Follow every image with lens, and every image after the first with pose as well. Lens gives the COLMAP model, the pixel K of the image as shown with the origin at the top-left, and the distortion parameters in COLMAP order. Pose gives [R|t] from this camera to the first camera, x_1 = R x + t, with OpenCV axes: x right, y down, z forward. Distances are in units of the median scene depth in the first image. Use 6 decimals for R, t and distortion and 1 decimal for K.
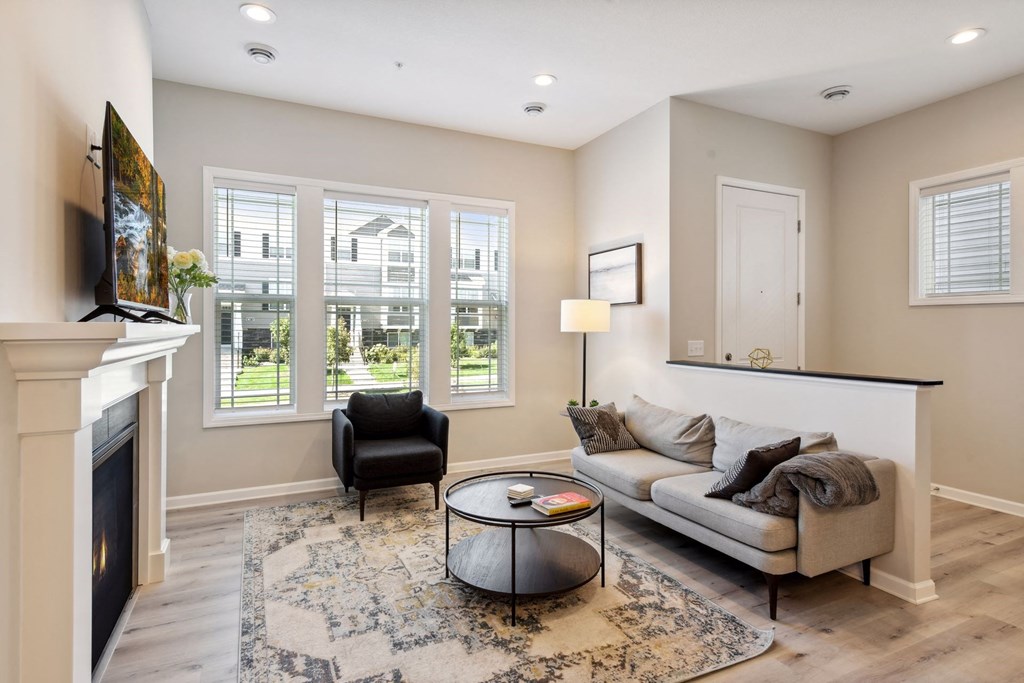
lens RADIAL K [[533.0, 0, 513.1], [0, 533.0, 326.1], [0, 0, 1]] dist [0.010634, -0.000057]
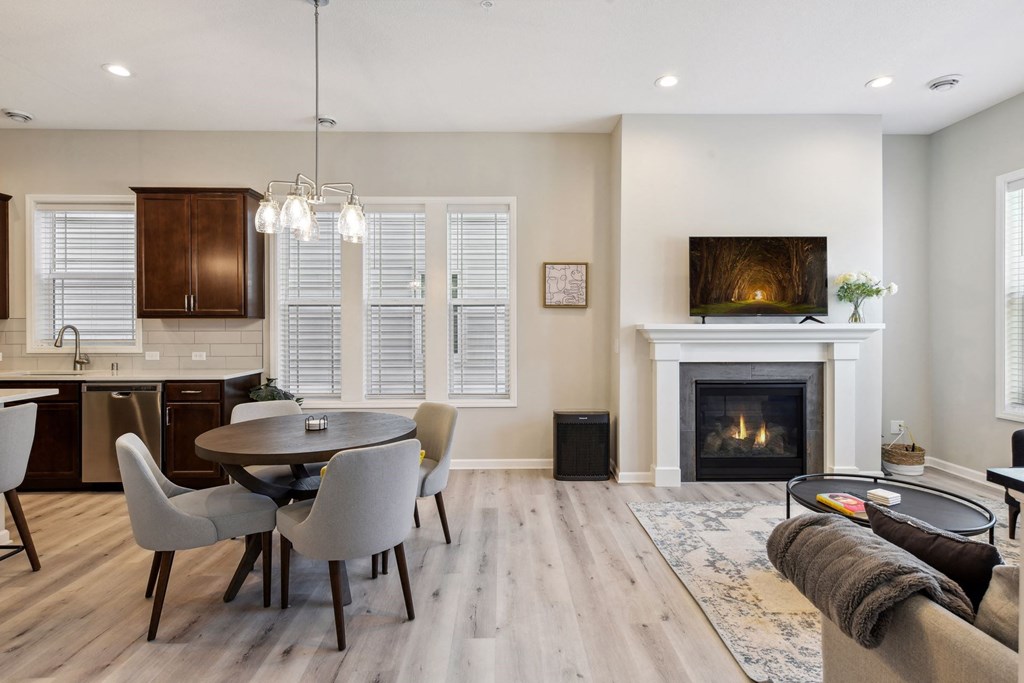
lens RADIAL K [[515.1, 0, 515.1], [0, 515.1, 329.5], [0, 0, 1]] dist [0.009589, -0.000845]
pose [[-0.415003, 0.004985, -0.909806, 1.127663], [0.003436, 0.999986, 0.003912, 0.004904], [0.909814, -0.001503, -0.415014, 0.785142]]
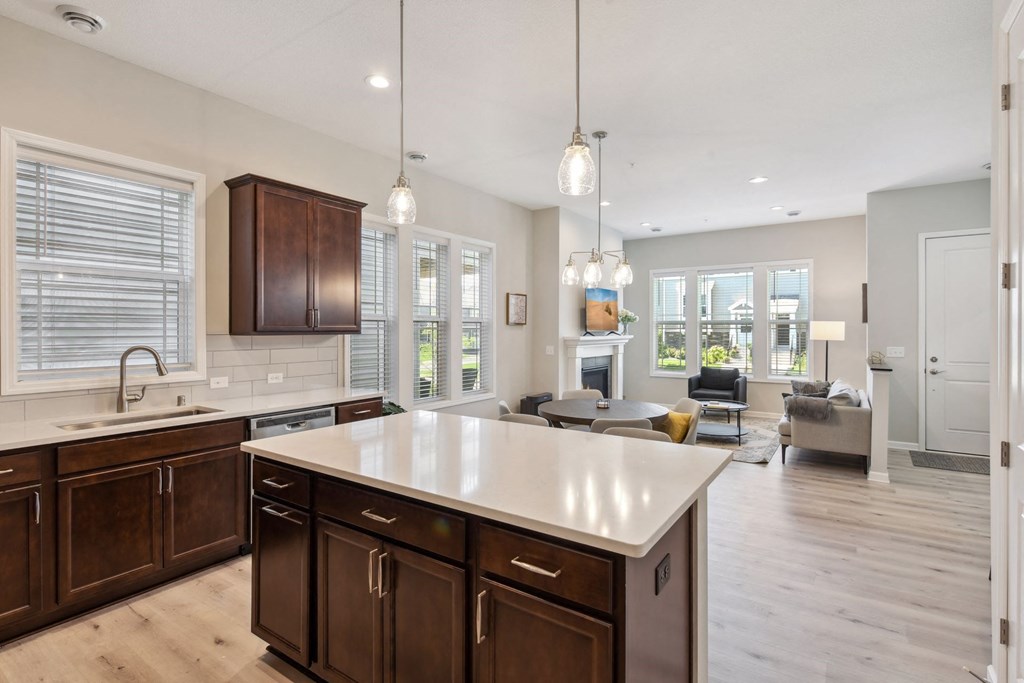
lens RADIAL K [[492.6, 0, 516.5], [0, 492.6, 331.0], [0, 0, 1]] dist [0.000176, -0.000577]
pose [[0.498407, 0.001347, -0.866942, 1.551171], [0.003207, 0.999989, 0.003397, -0.039941], [0.866937, -0.004473, 0.498397, -0.951192]]
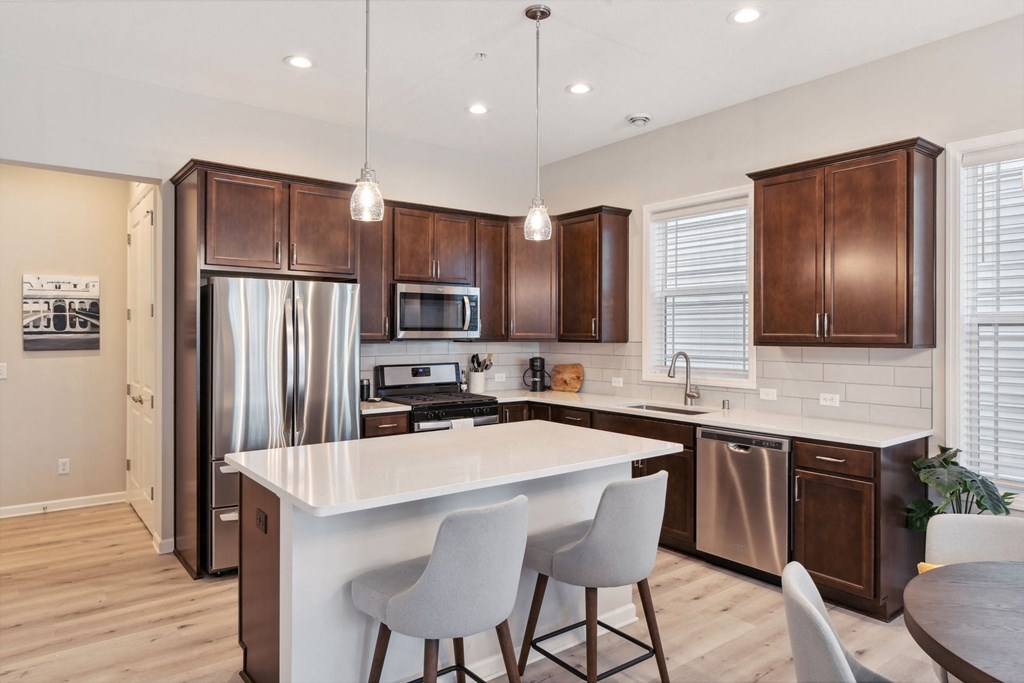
lens RADIAL K [[639.2, 0, 511.8], [0, 639.2, 332.8], [0, 0, 1]] dist [0.001524, -0.000763]
pose [[-0.977889, -0.002466, -0.209109, 1.024083], [-0.002090, 0.999996, -0.002019, -0.052175], [0.209113, -0.001537, -0.977890, 0.407559]]
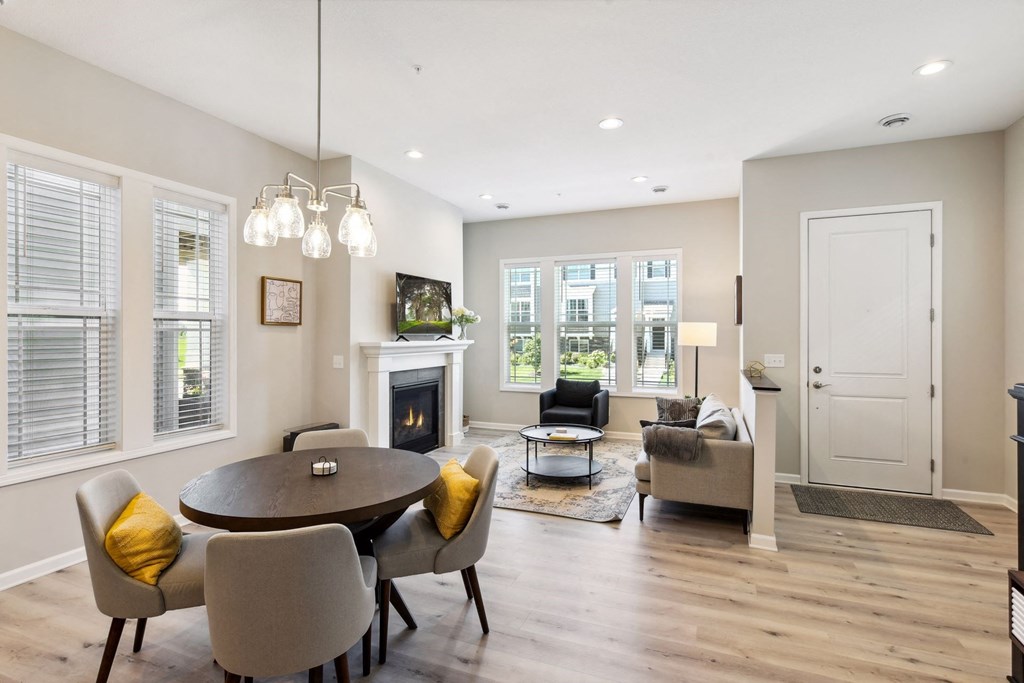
lens RADIAL K [[499.0, 0, 512.3], [0, 499.0, 334.4], [0, 0, 1]] dist [0.005389, -0.000306]
pose [[0.665589, -0.000135, -0.746319, 1.207525], [0.001598, 0.999998, 0.001244, -0.031380], [0.746317, -0.002021, 0.665587, -0.293687]]
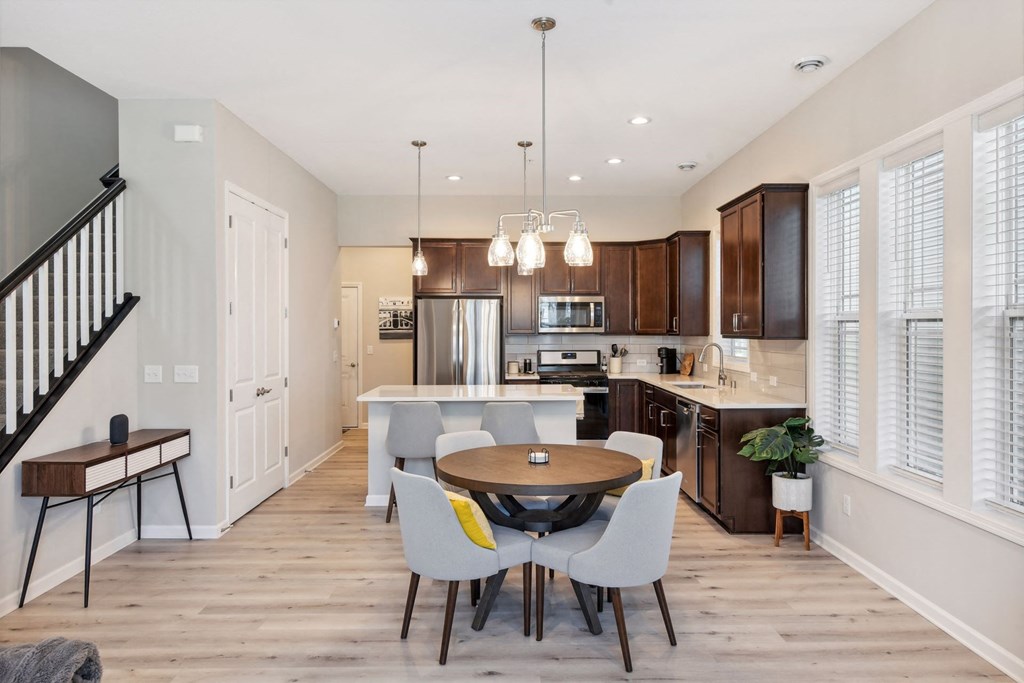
lens RADIAL K [[663.6, 0, 511.2], [0, 663.6, 329.8], [0, 0, 1]] dist [-0.000972, -0.001233]
pose [[-0.903954, -0.000253, 0.427629, -0.109410], [0.000207, 0.999999, 0.001030, -0.054041], [-0.427629, 0.001020, -0.903954, 1.185960]]
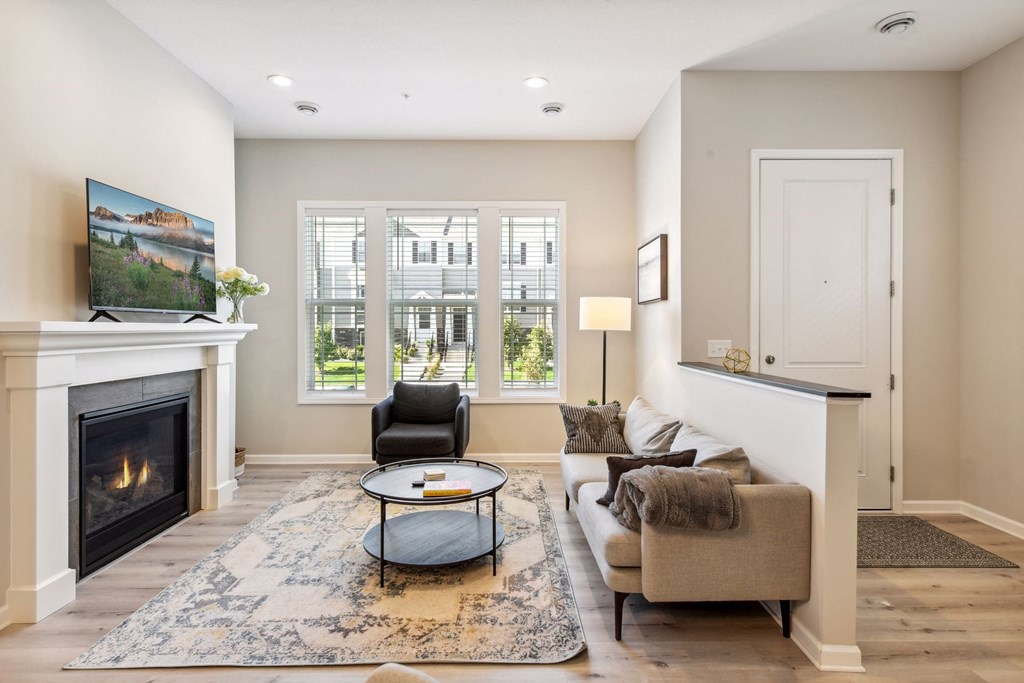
lens RADIAL K [[534.9, 0, 511.7], [0, 534.9, 328.0], [0, 0, 1]] dist [0.011693, -0.000797]
pose [[0.904831, 0.000220, -0.425771, 0.624883], [0.001673, 0.999990, 0.004072, 0.004516], [0.425768, -0.004397, 0.904822, 0.074573]]
